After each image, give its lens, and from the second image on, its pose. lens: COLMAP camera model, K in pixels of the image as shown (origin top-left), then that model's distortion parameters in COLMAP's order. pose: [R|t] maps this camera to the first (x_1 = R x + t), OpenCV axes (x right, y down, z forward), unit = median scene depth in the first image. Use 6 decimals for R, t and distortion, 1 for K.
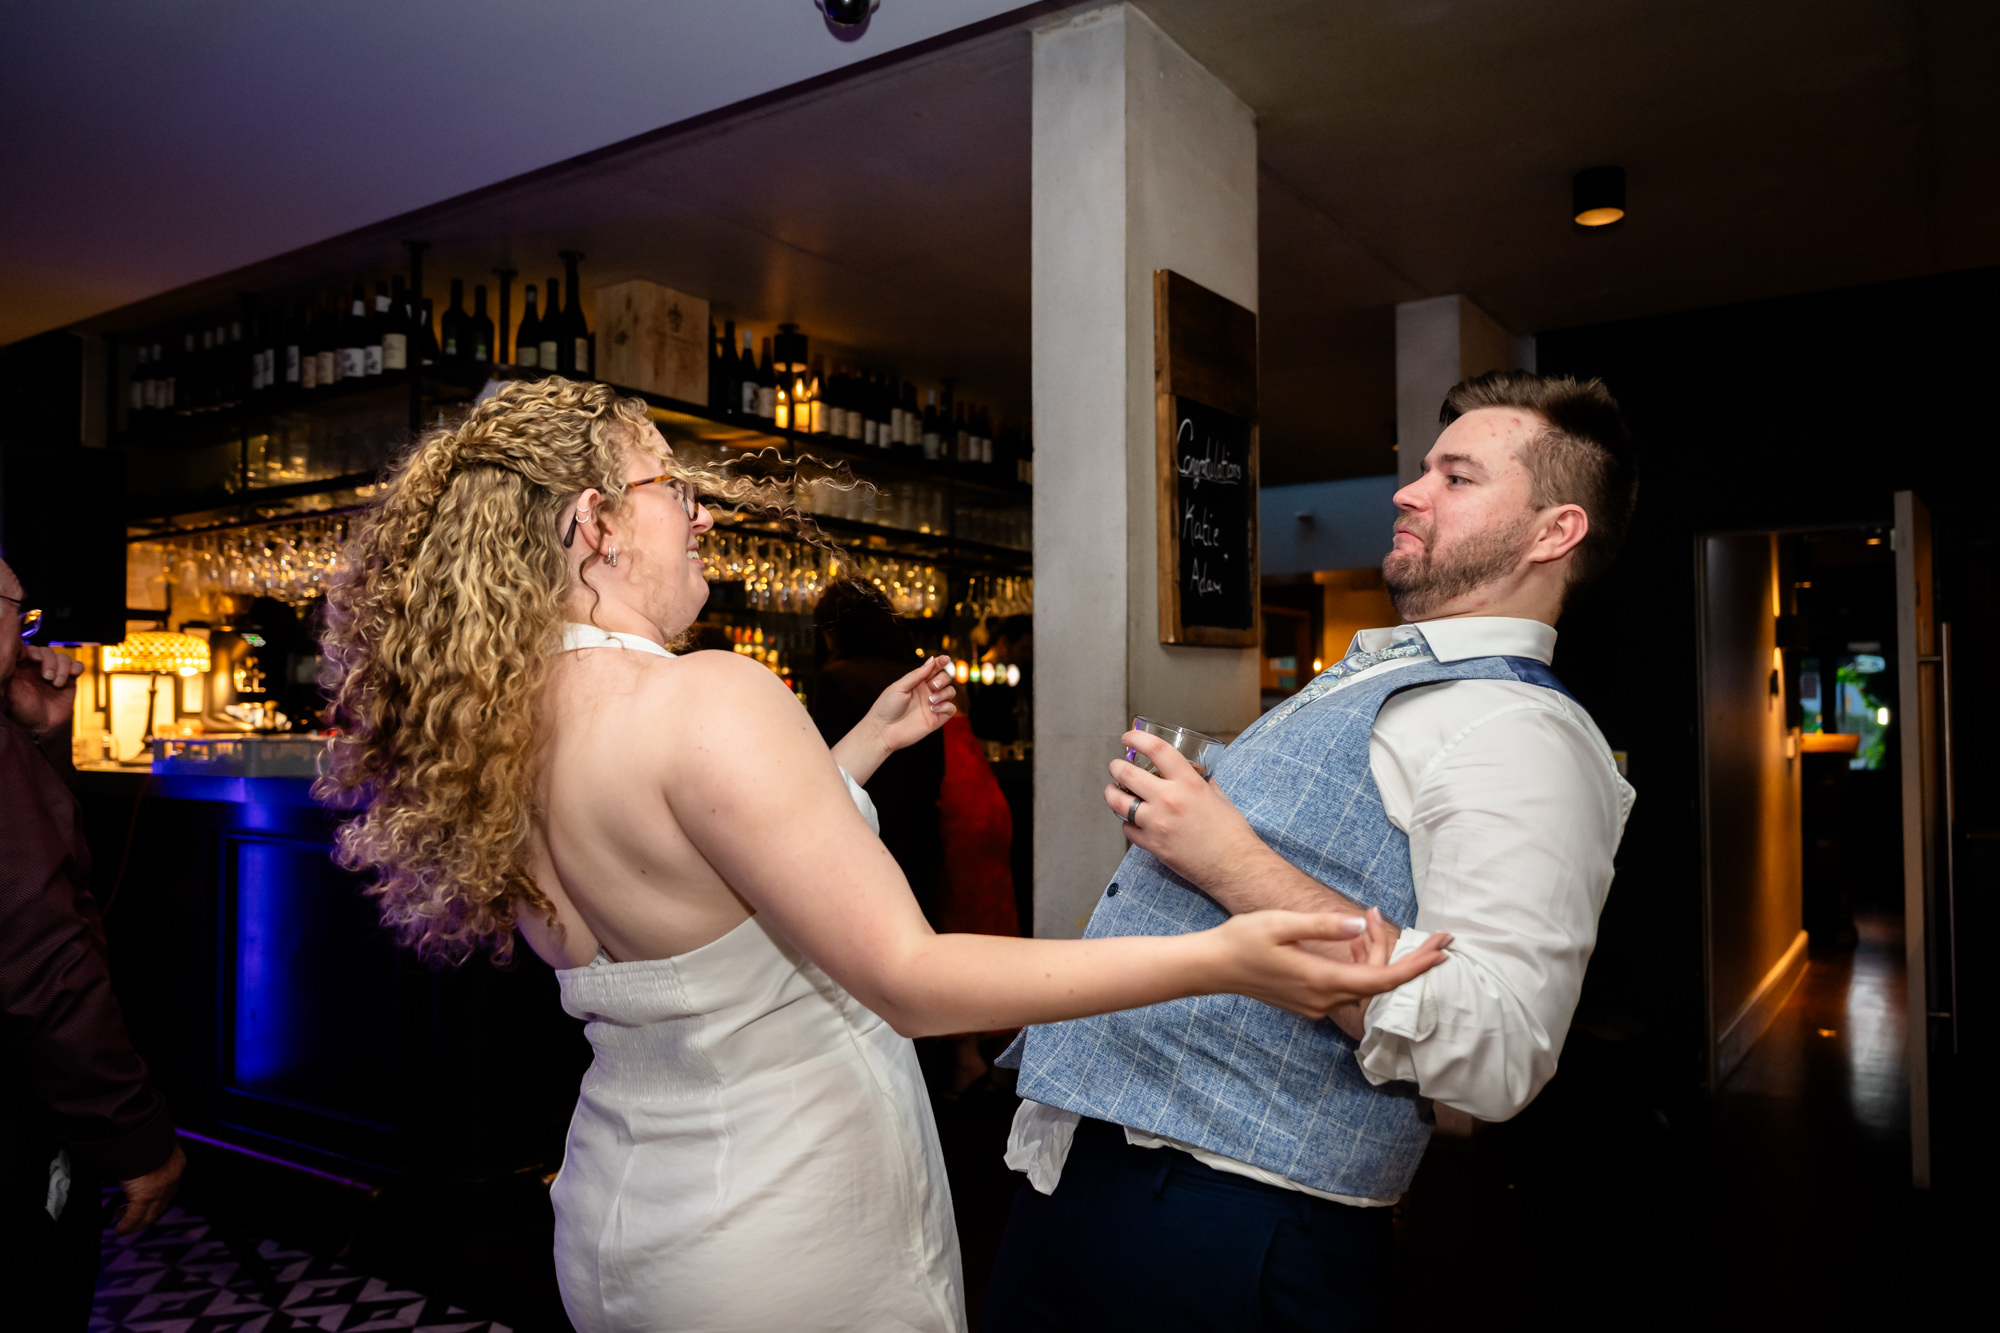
lens RADIAL K [[1379.6, 0, 1019.5], [0, 1379.6, 761.0], [0, 0, 1]] dist [0.001438, 0.003904]
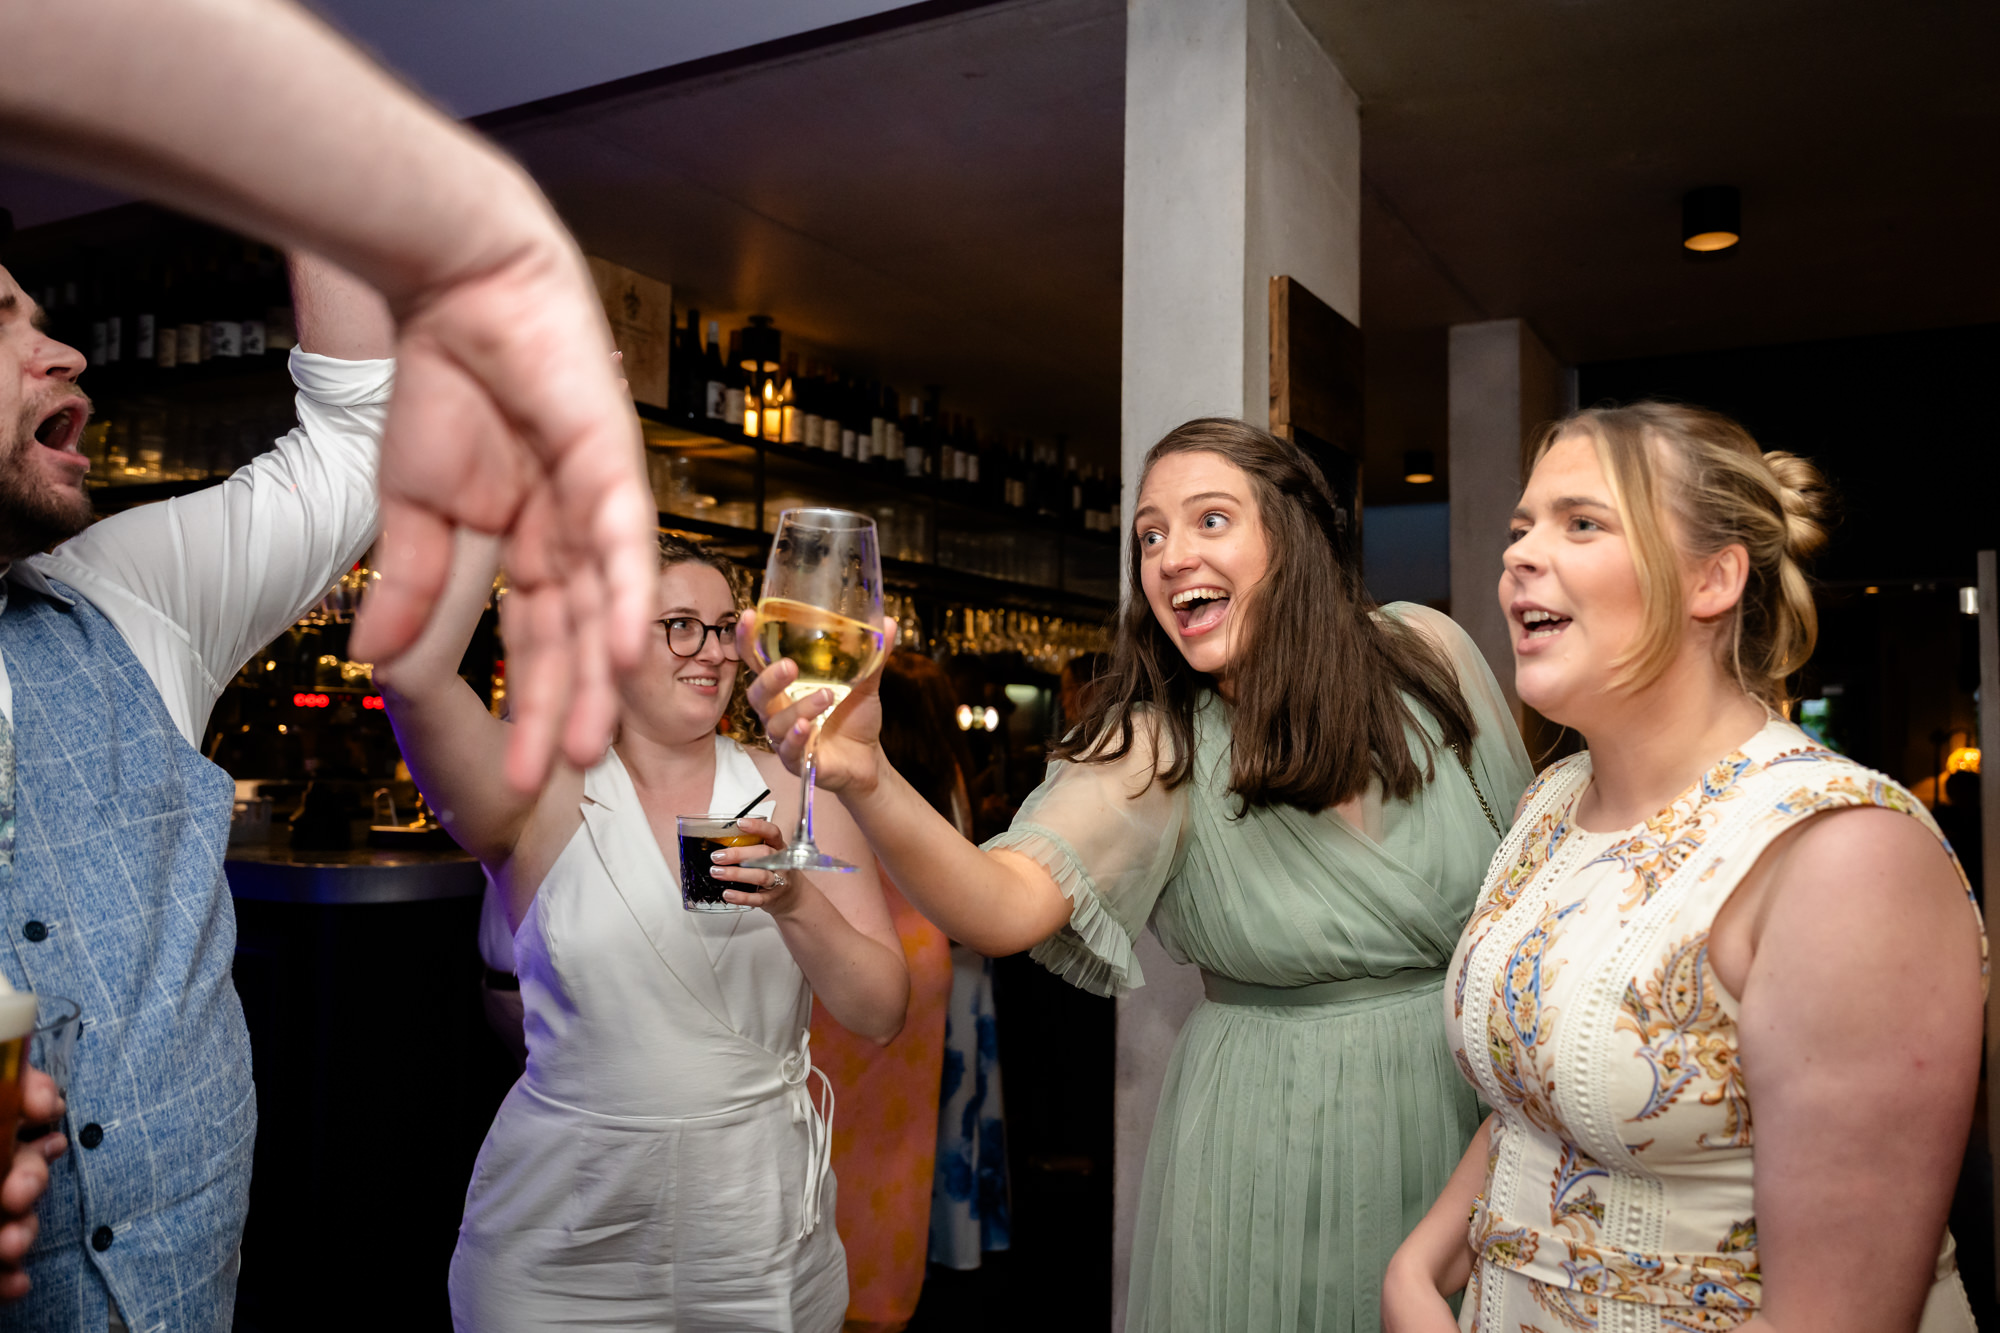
lens RADIAL K [[1379.6, 0, 1026.0], [0, 1379.6, 718.6], [0, 0, 1]] dist [0.001438, 0.003904]
pose [[0.994149, 0.015296, 0.106926, -0.091692], [-0.012359, 0.999529, -0.028076, -0.044932], [-0.107305, 0.026590, 0.993871, 0.137252]]
